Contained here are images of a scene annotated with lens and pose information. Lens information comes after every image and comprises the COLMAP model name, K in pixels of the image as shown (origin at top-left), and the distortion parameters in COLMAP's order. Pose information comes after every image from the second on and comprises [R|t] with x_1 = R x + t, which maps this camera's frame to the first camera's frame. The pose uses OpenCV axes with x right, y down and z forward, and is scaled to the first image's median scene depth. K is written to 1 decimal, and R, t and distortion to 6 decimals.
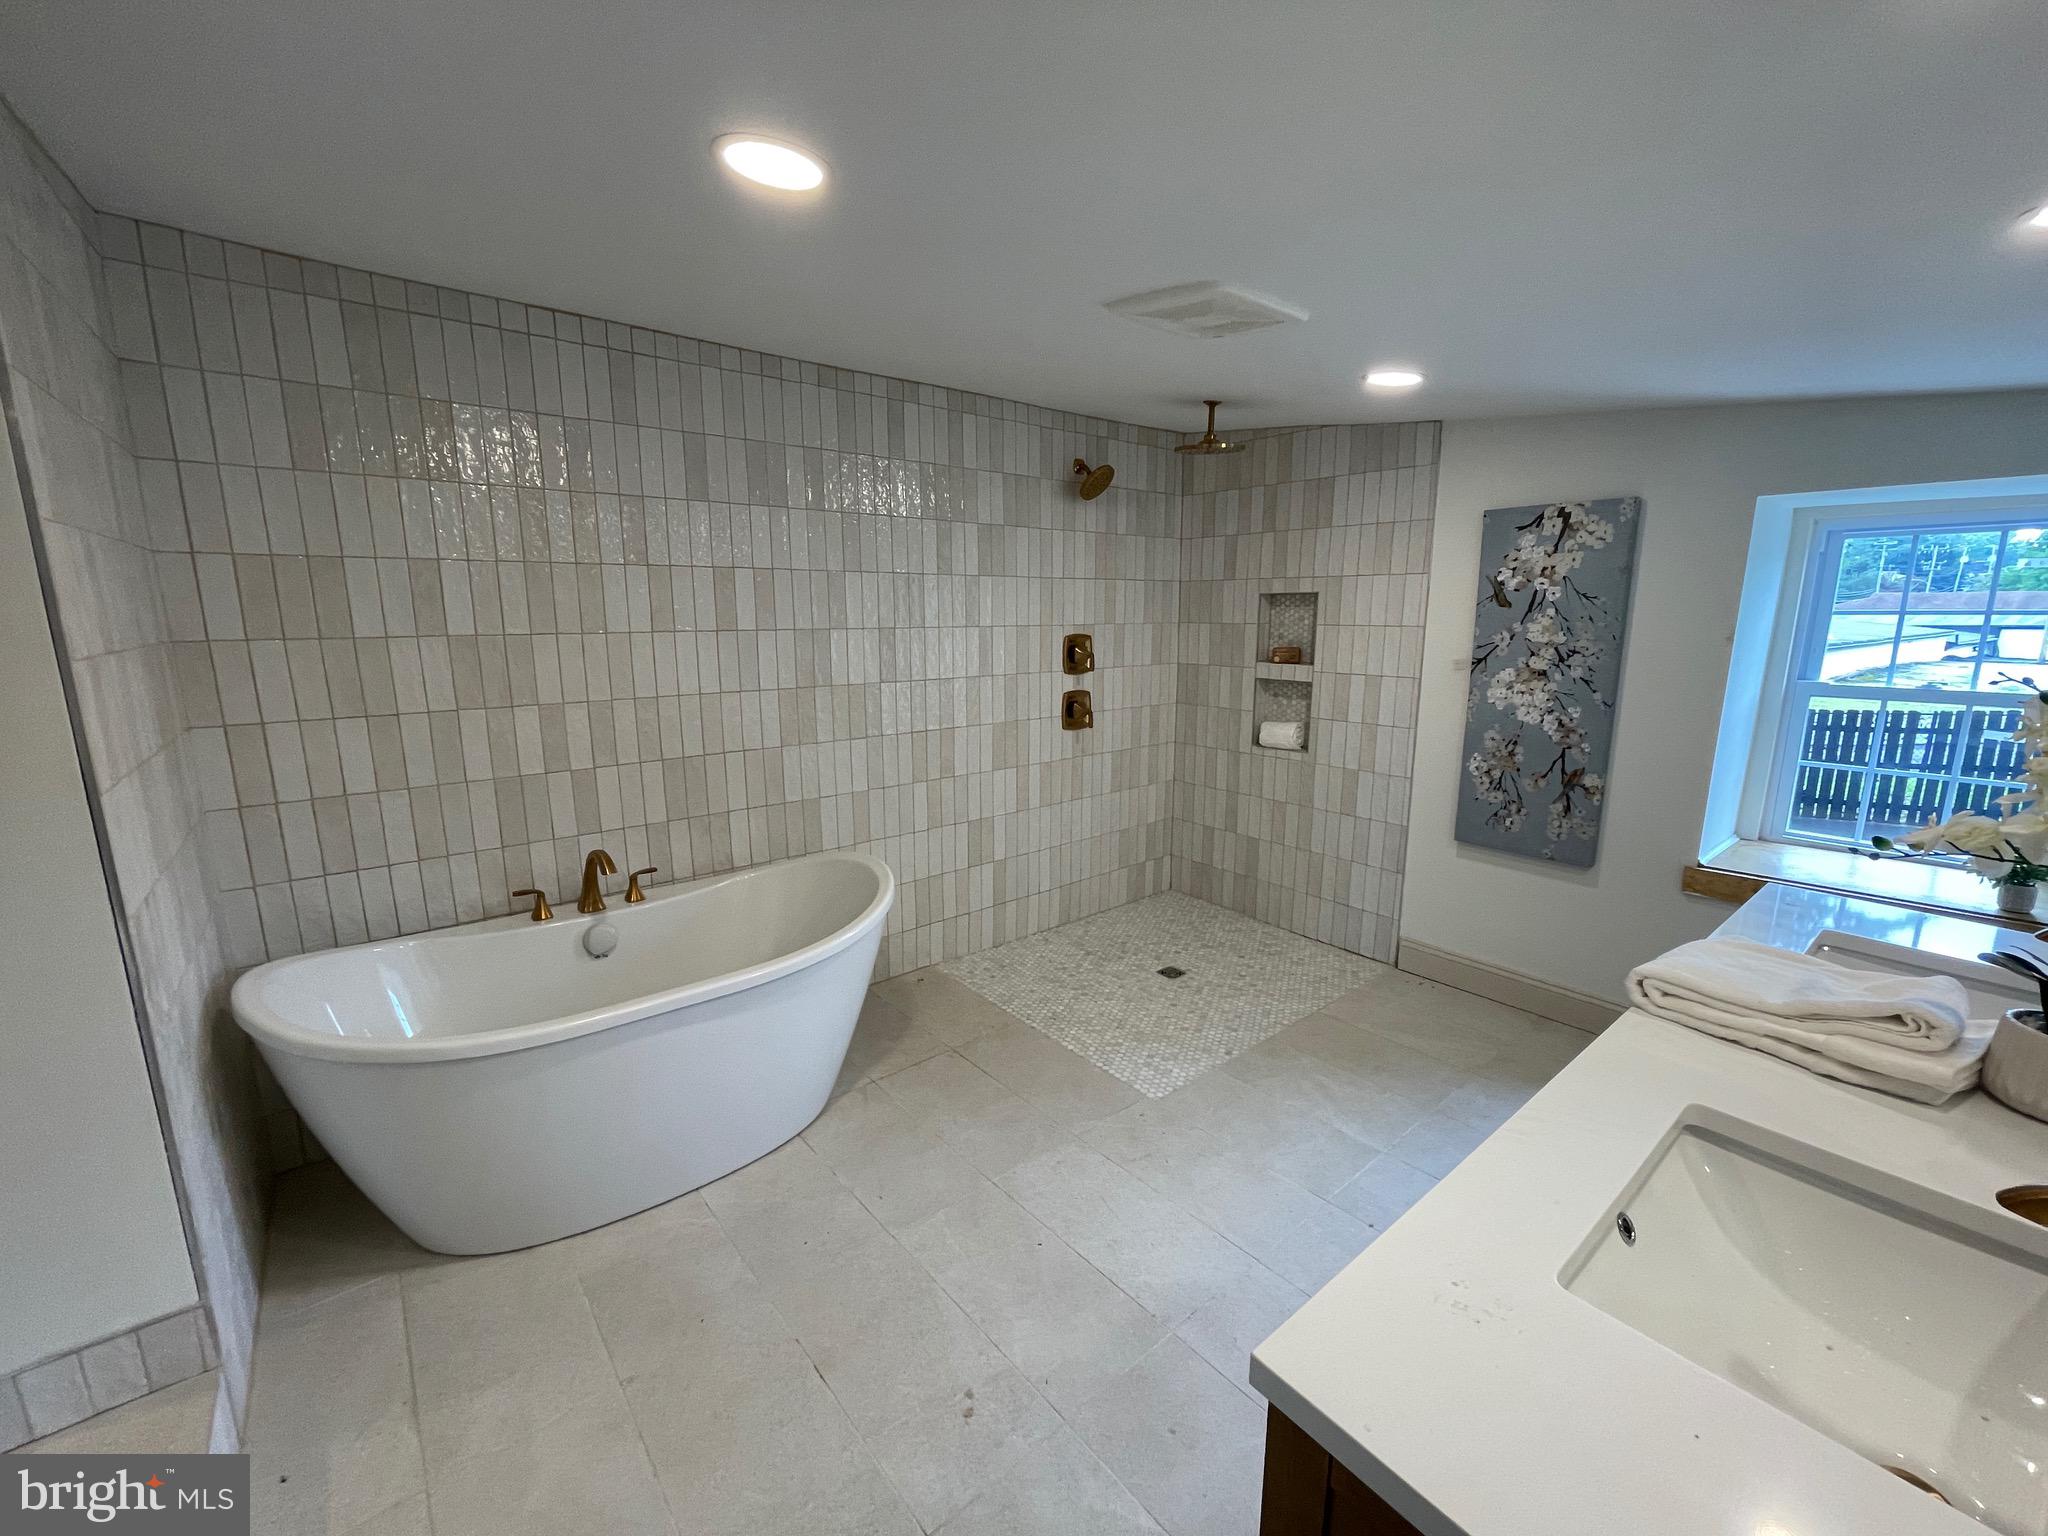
lens RADIAL K [[828.7, 0, 1023.5], [0, 828.7, 772.8], [0, 0, 1]] dist [0.000864, 0.000752]
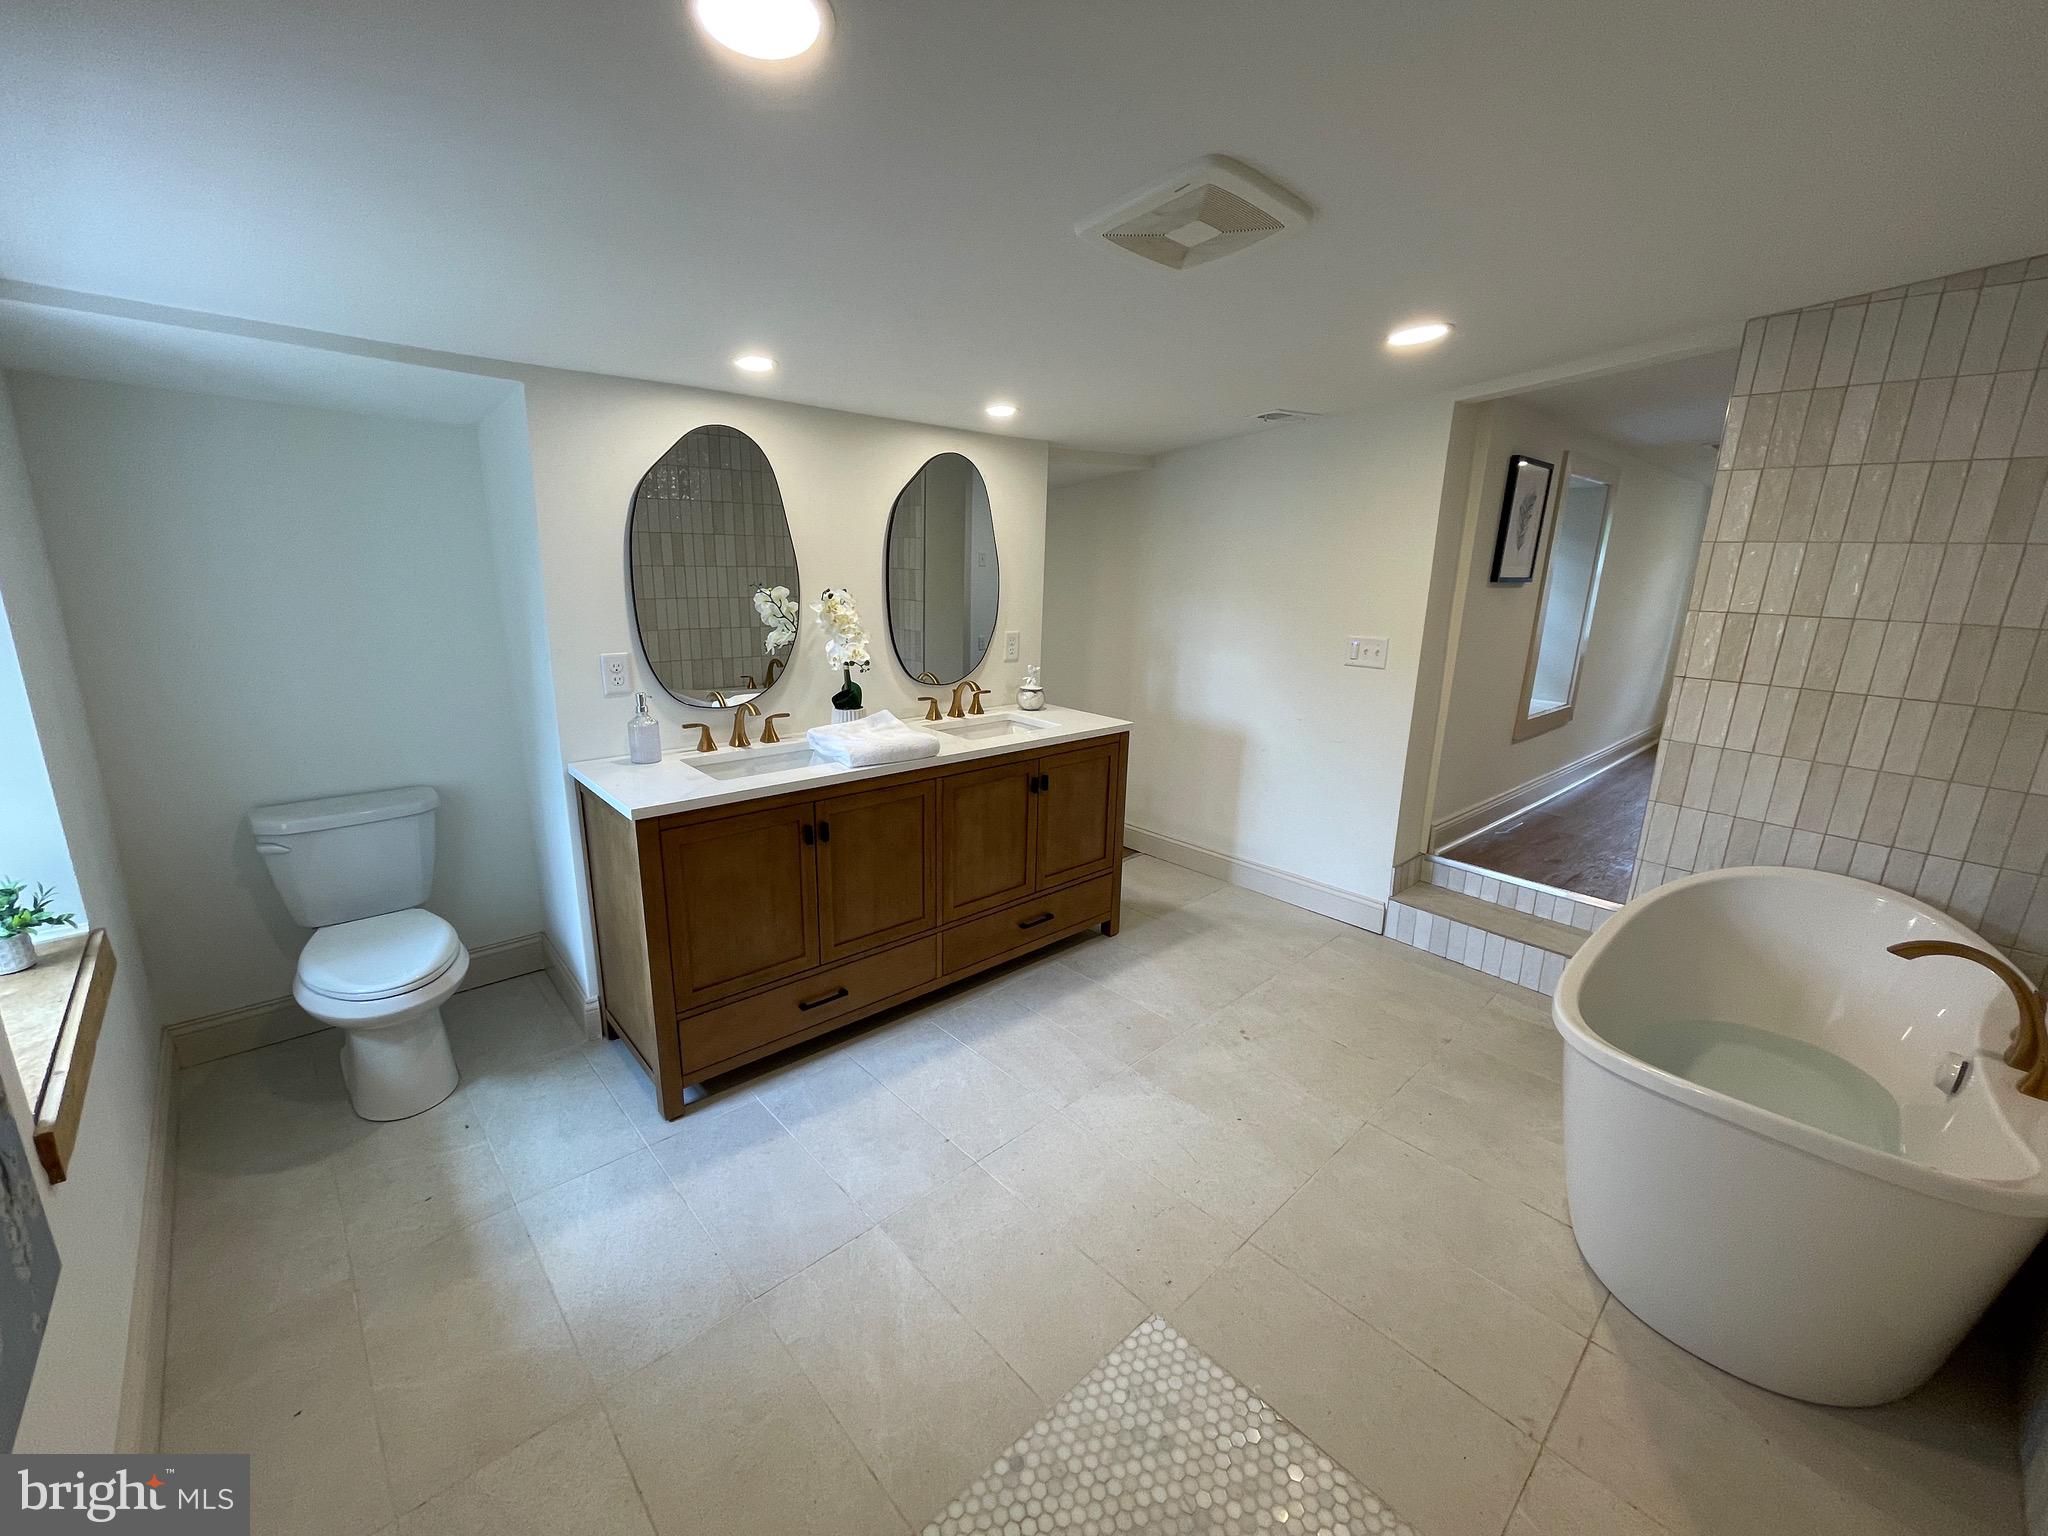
lens RADIAL K [[828.7, 0, 1027.5], [0, 828.7, 767.8], [0, 0, 1]] dist [0.000864, 0.000752]
pose [[-0.998051, -0.017886, -0.059785, 0.437573], [-0.041520, 0.905541, 0.422221, -0.412491], [0.046586, 0.423881, -0.904519, 2.008734]]
